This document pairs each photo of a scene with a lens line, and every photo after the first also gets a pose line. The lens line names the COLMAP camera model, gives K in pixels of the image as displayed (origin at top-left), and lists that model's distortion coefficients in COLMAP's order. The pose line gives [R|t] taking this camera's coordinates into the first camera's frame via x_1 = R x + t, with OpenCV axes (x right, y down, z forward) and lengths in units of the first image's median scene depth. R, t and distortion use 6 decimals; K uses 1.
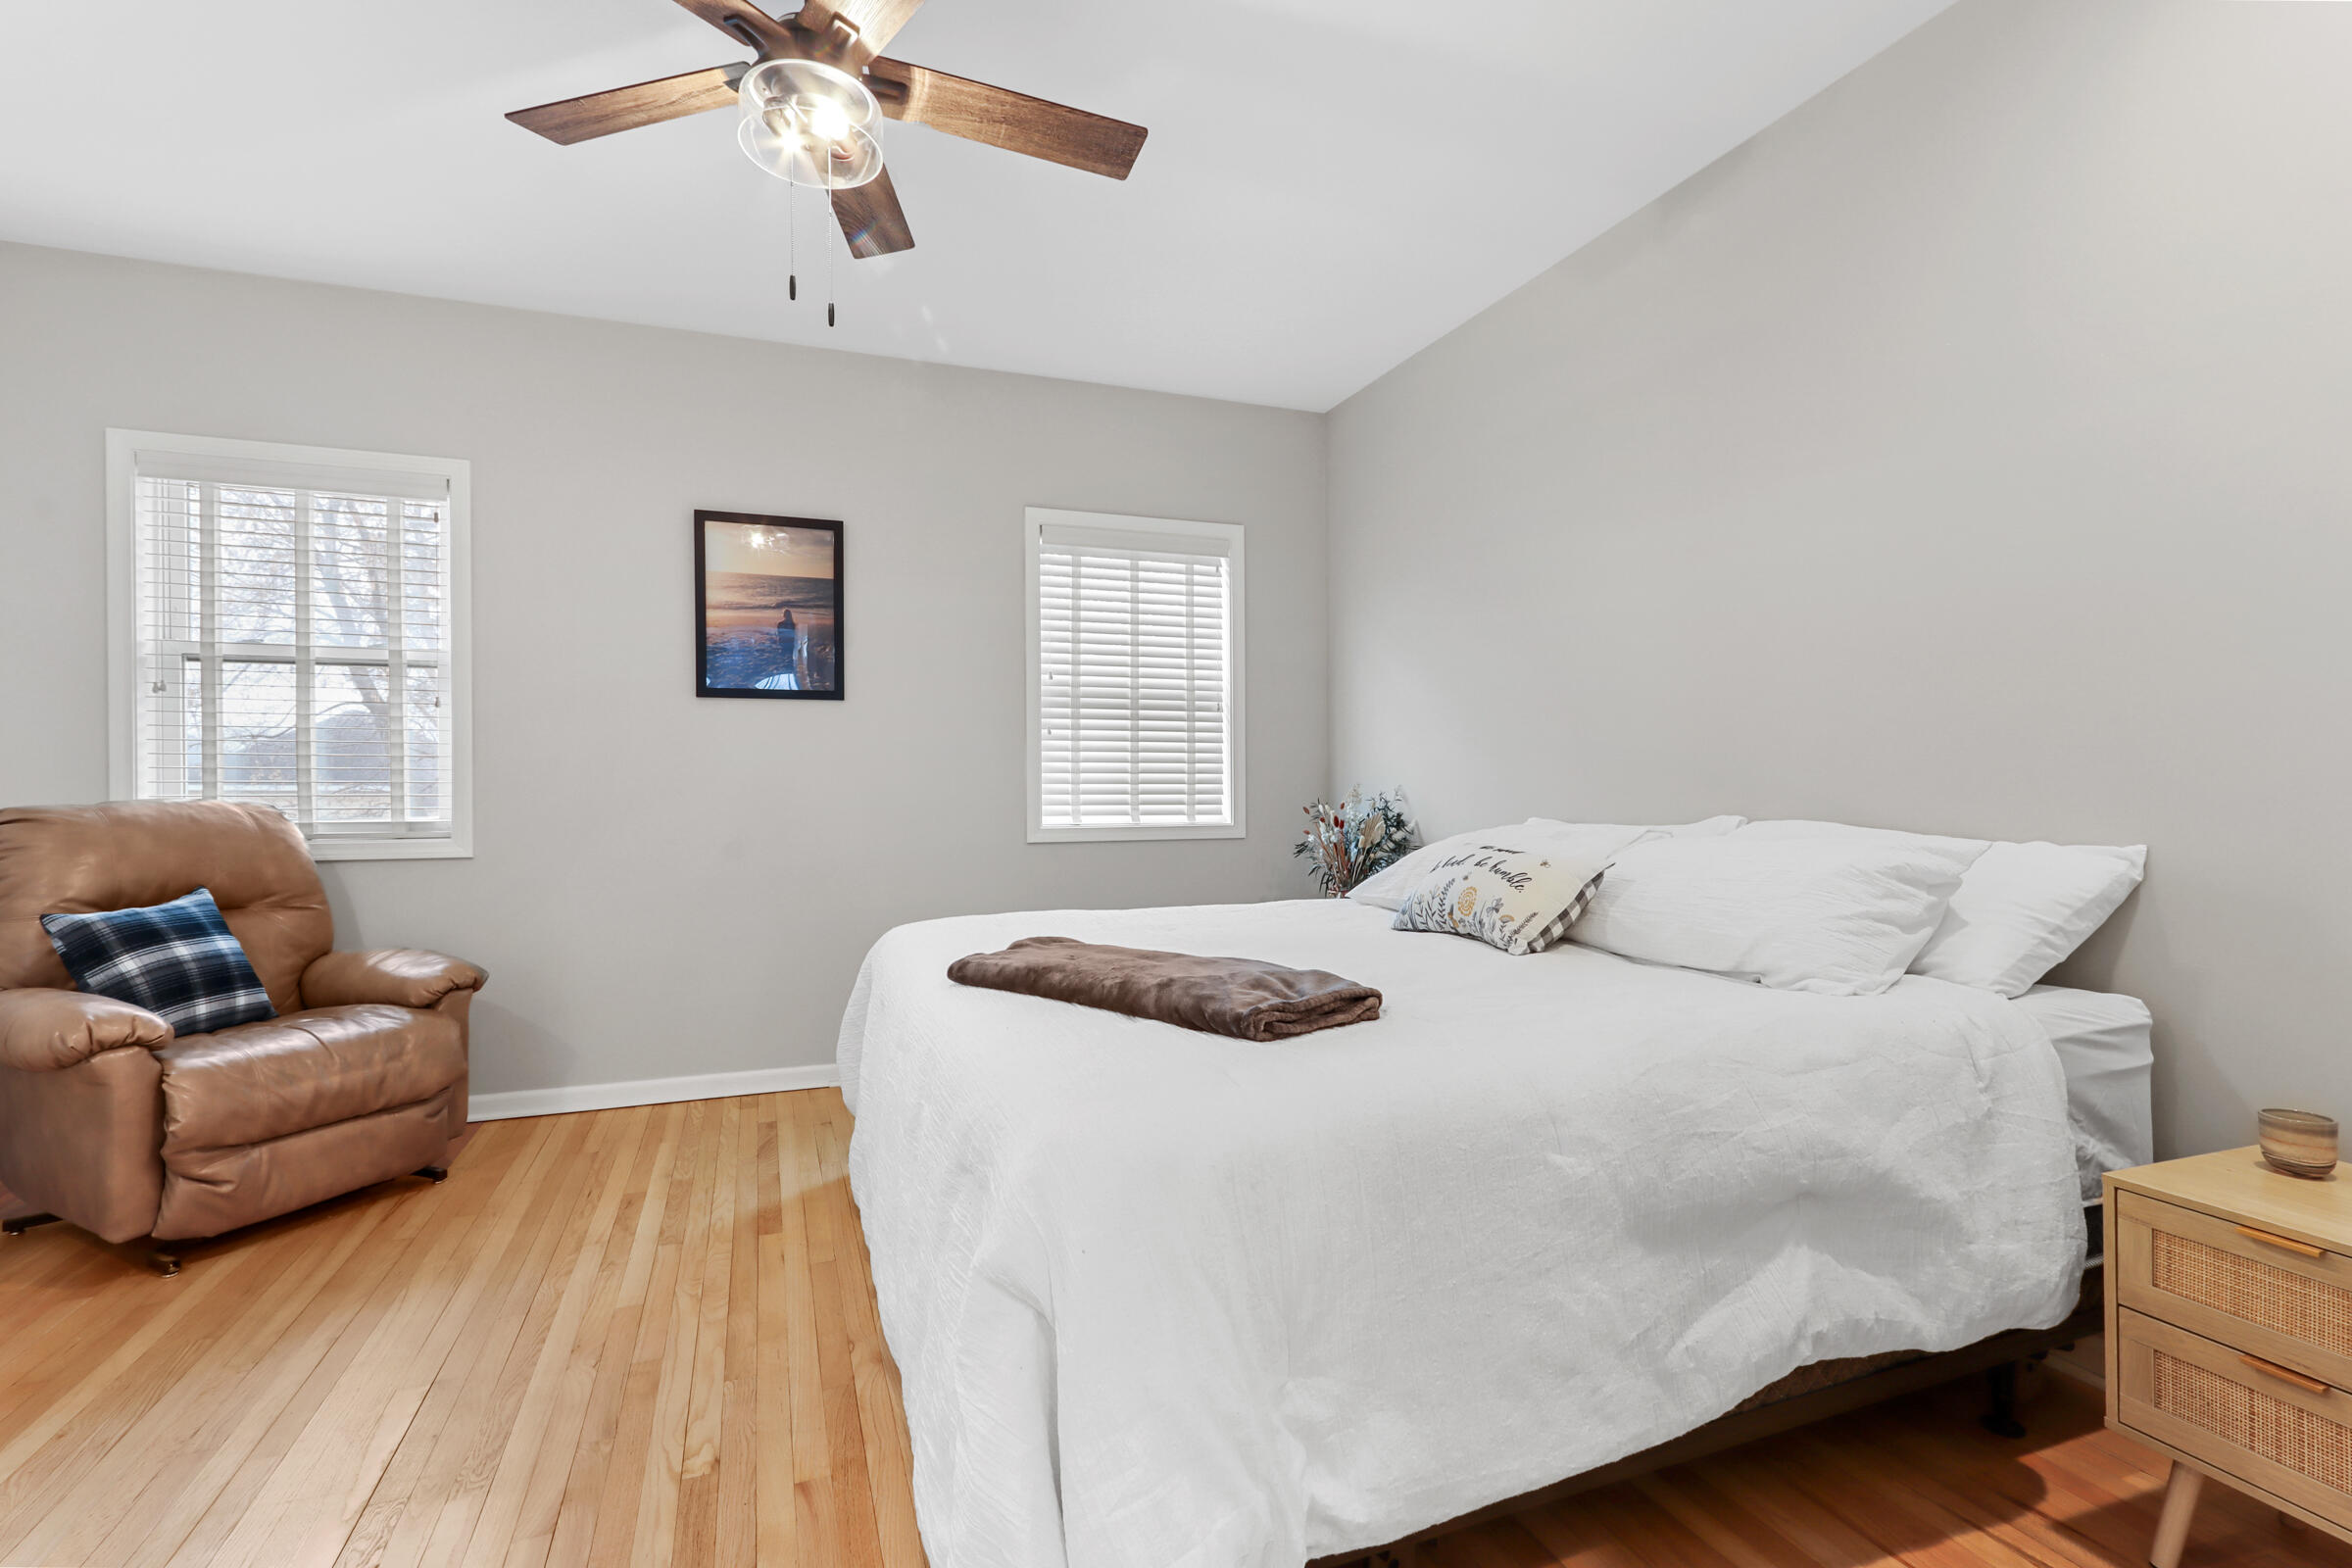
lens RADIAL K [[1121.0, 0, 1180.4], [0, 1121.0, 765.6], [0, 0, 1]] dist [-0.001920, 0.004999]
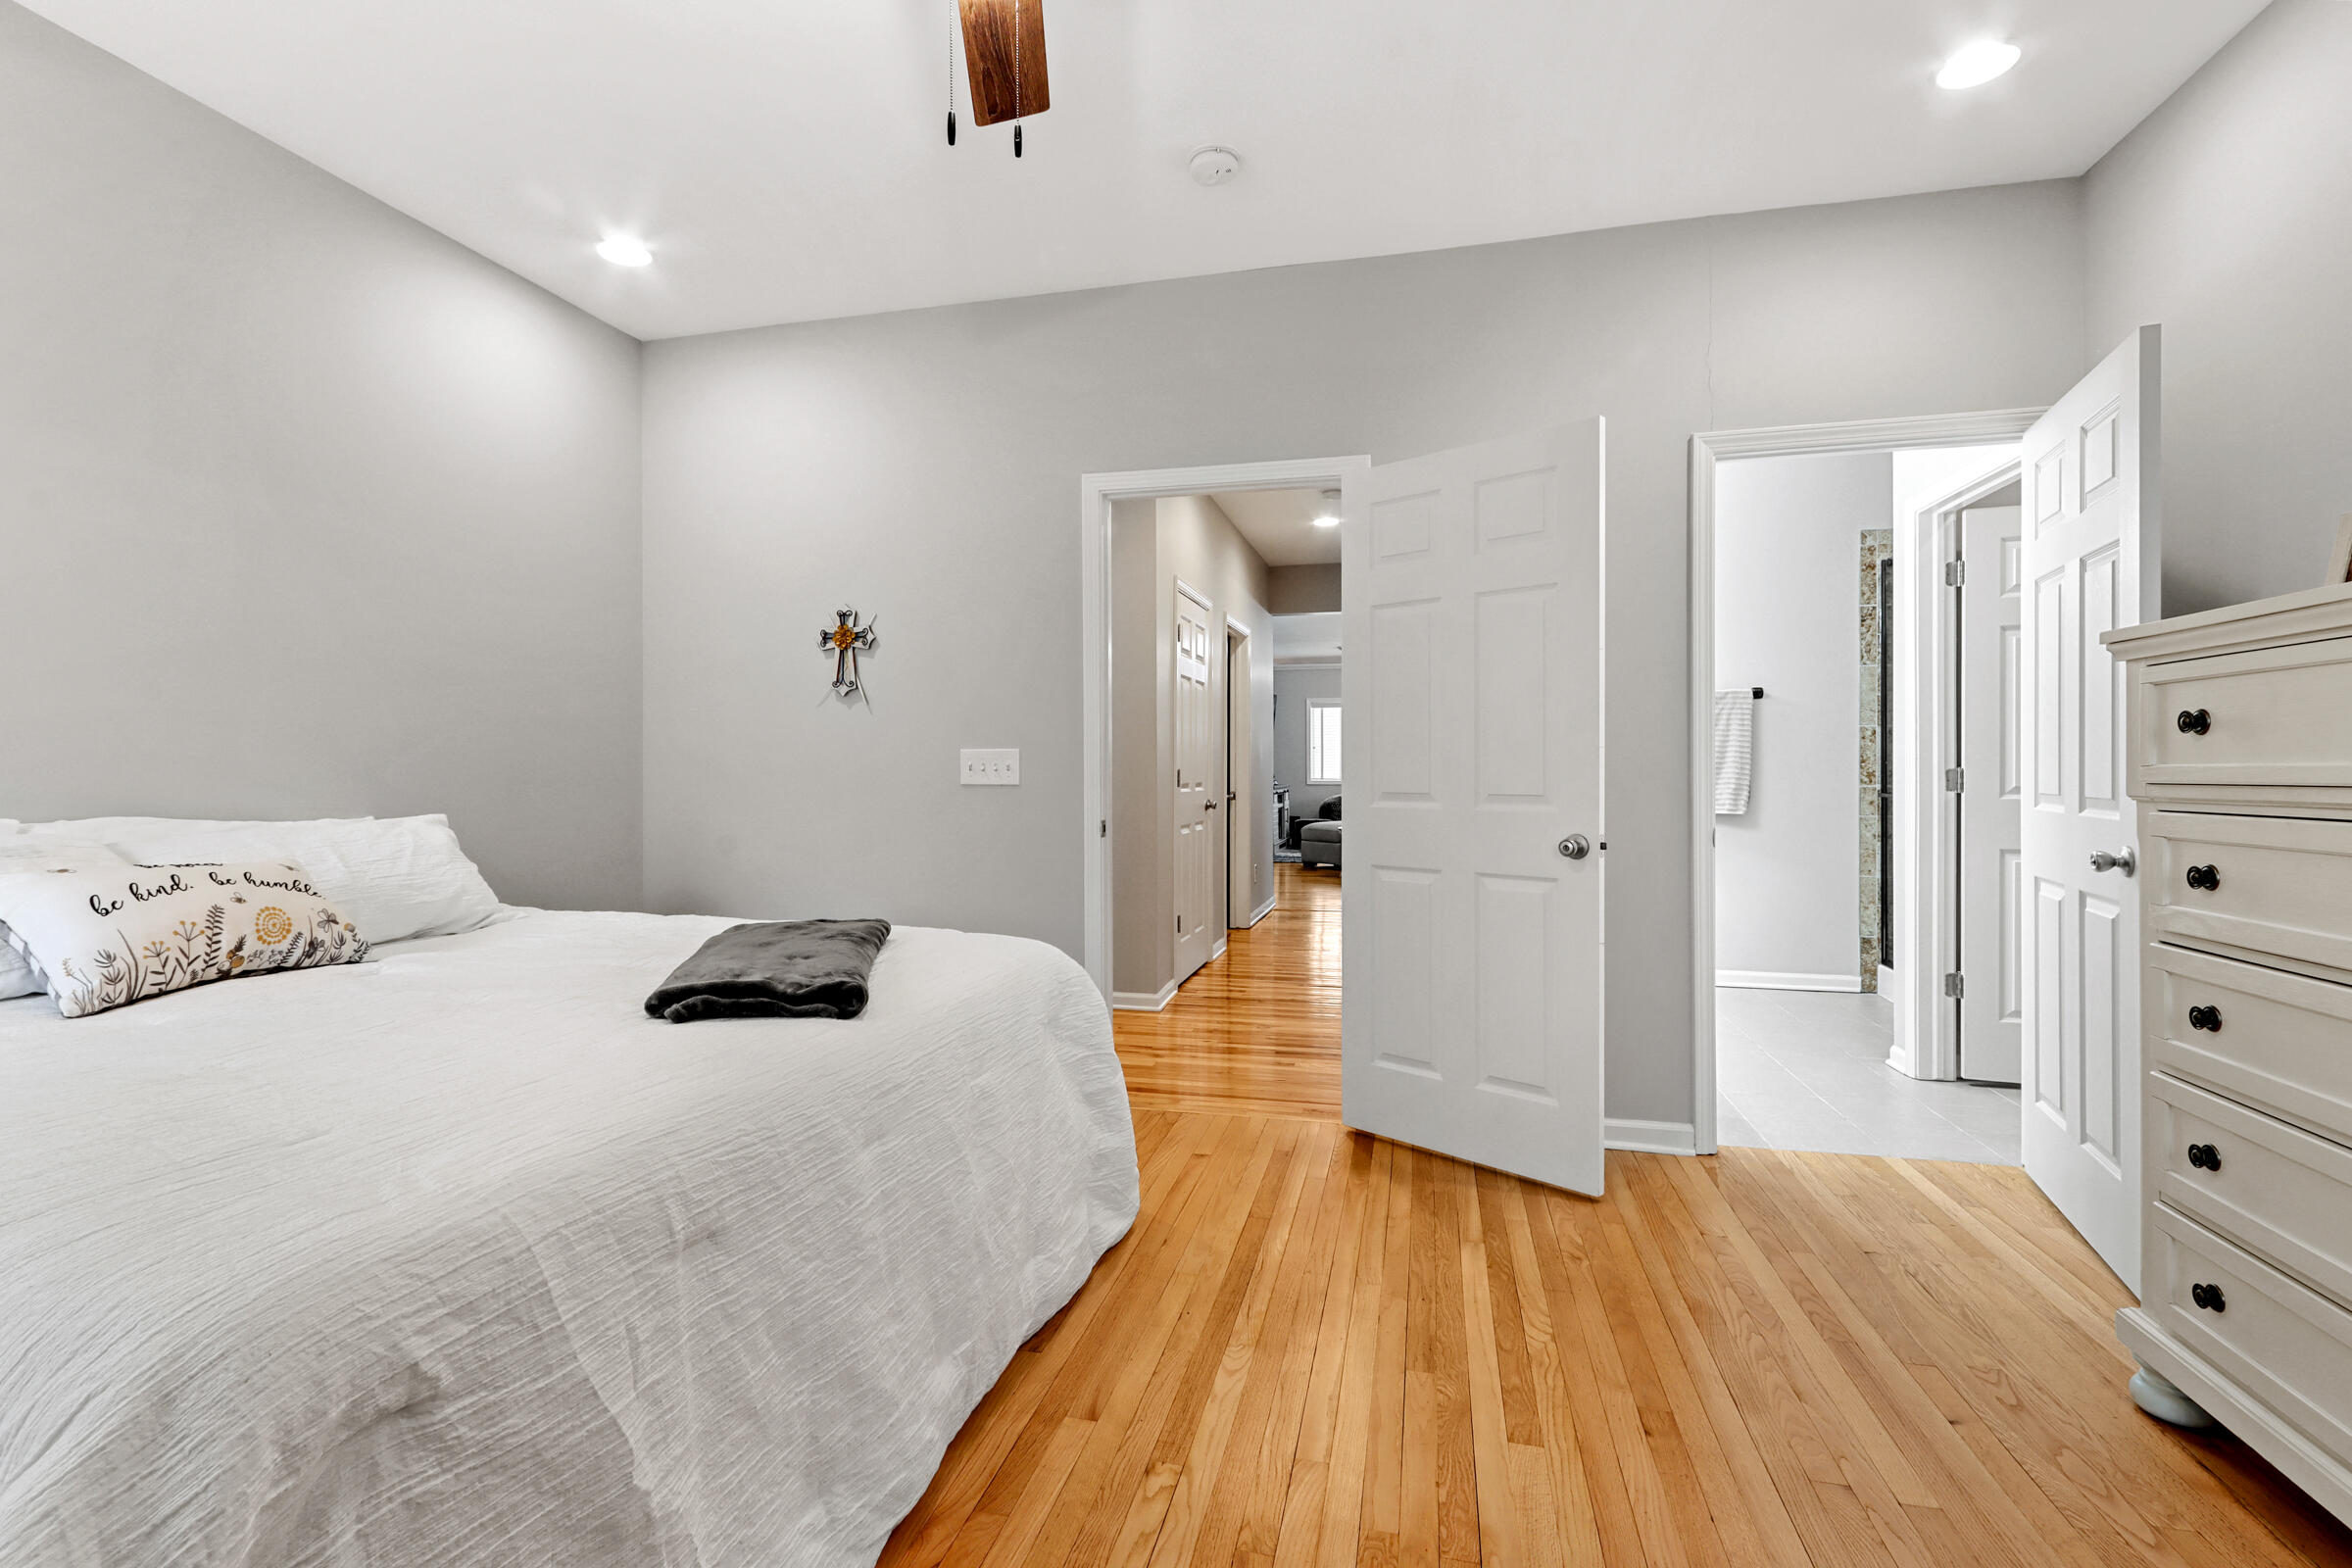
lens RADIAL K [[1121.0, 0, 1176.0], [0, 1121.0, 784.6], [0, 0, 1]] dist [-0.001920, 0.004999]
pose [[-0.833334, -0.001616, 0.552768, -0.968732], [0.001027, 0.999989, 0.004472, 0.027989], [-0.552770, 0.004295, -0.833323, 1.794087]]
